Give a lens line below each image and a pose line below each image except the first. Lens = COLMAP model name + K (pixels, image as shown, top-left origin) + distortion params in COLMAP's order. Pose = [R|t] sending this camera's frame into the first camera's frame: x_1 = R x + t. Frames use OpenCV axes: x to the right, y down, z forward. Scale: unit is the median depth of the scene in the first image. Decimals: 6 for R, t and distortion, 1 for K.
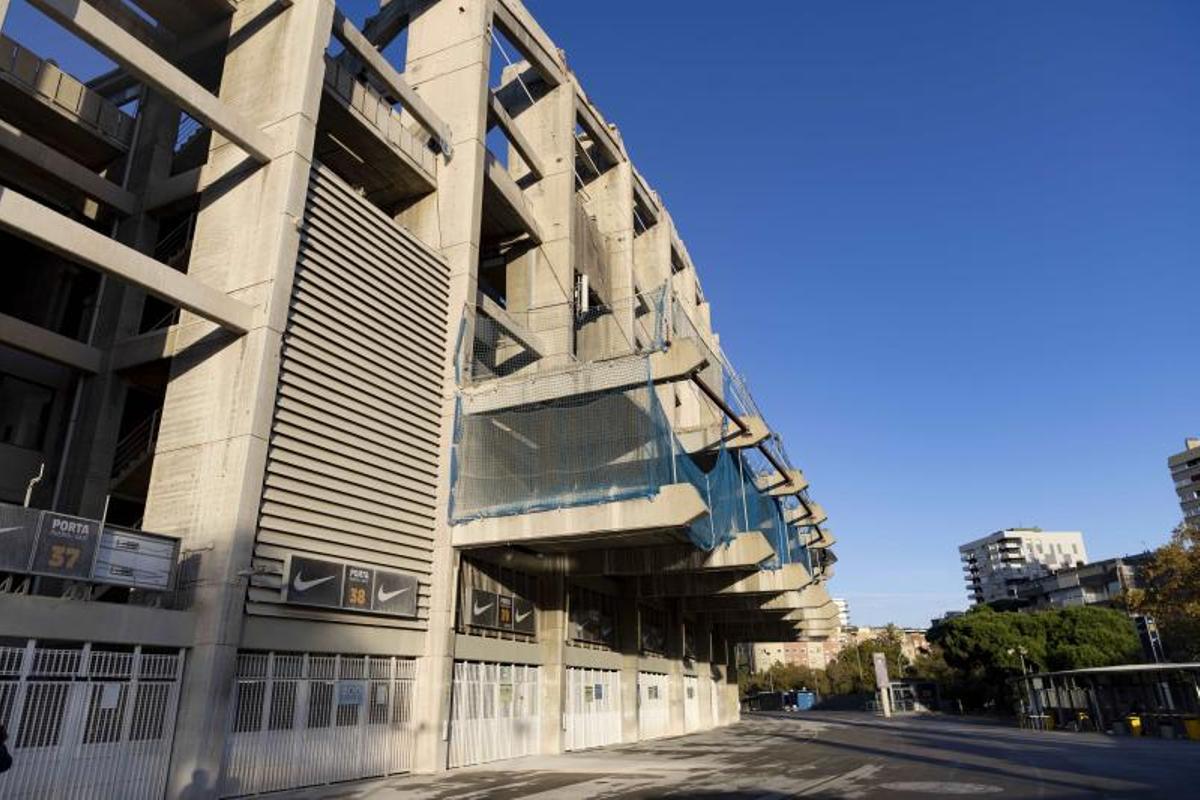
lens RADIAL K [[815.6, 0, 600.0], [0, 815.6, 400.0], [0, 0, 1]] dist [0.010475, -0.000427]
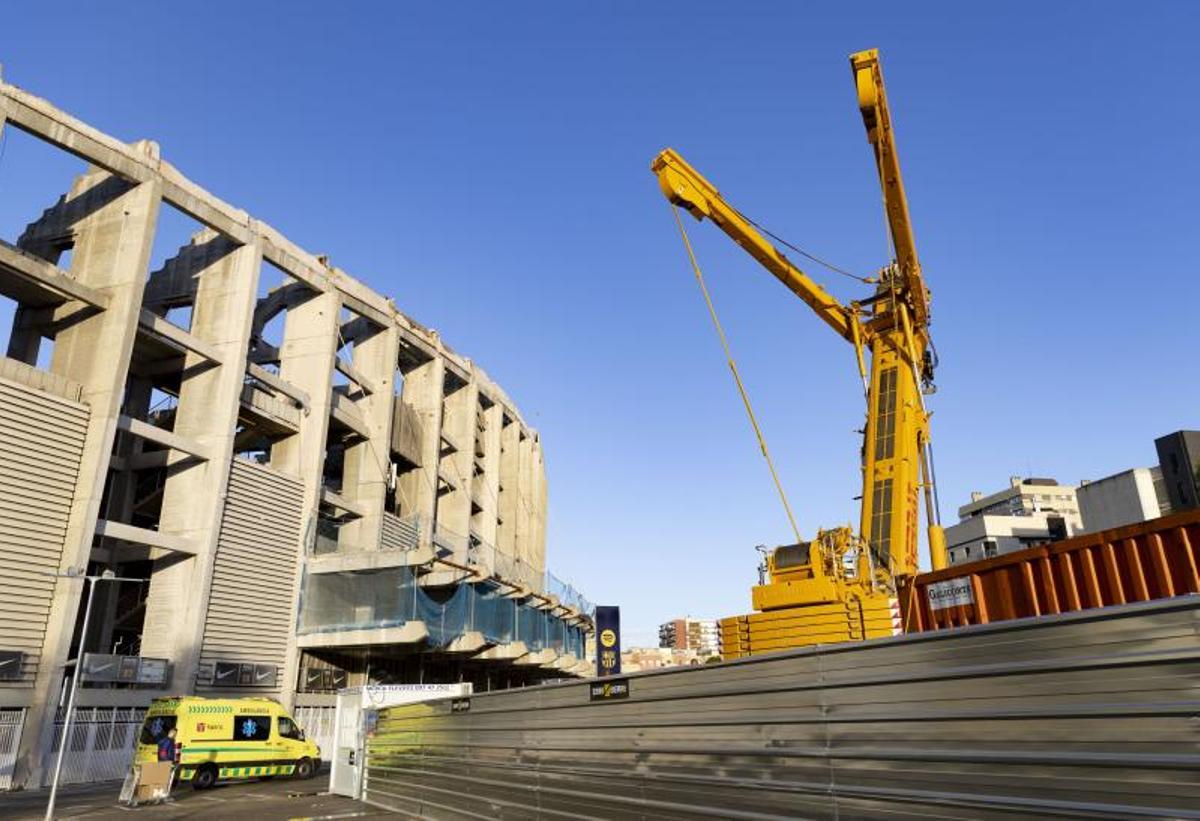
lens RADIAL K [[866.1, 0, 652.5], [0, 866.1, 412.8], [0, 0, 1]] dist [0.001713, 0.004910]
pose [[0.980597, 0.050227, 0.189490, 0.209297], [-0.051967, 0.998640, 0.004220, -0.396111], [-0.189020, -0.013985, 0.981874, -1.072658]]
